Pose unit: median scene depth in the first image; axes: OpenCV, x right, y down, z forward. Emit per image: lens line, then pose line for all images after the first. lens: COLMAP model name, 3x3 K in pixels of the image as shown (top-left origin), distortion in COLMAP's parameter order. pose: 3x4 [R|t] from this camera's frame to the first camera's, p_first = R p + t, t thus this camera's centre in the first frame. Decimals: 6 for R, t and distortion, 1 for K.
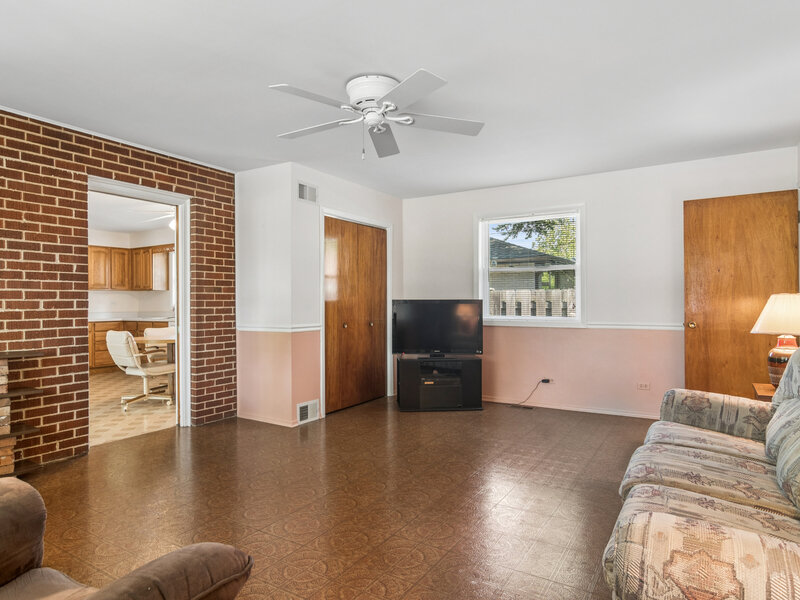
lens RADIAL K [[490.9, 0, 400.0], [0, 490.9, 300.0], [0, 0, 1]] dist [0.003760, 0.002423]
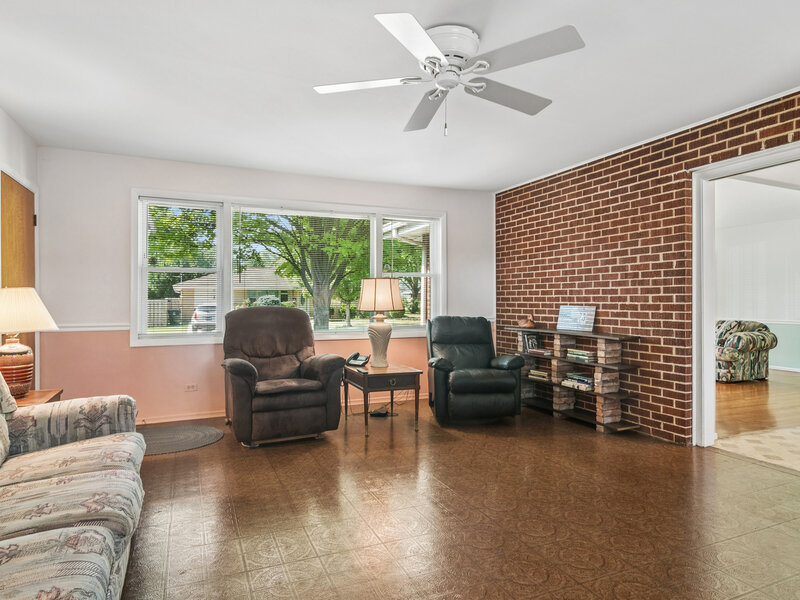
lens RADIAL K [[490.9, 0, 400.0], [0, 490.9, 300.0], [0, 0, 1]] dist [0.003760, 0.002423]
pose [[-0.572699, 0.004961, -0.819751, 0.556621], [0.006297, 0.999979, 0.001652, 0.006219], [0.819741, -0.004216, -0.572718, 1.151486]]
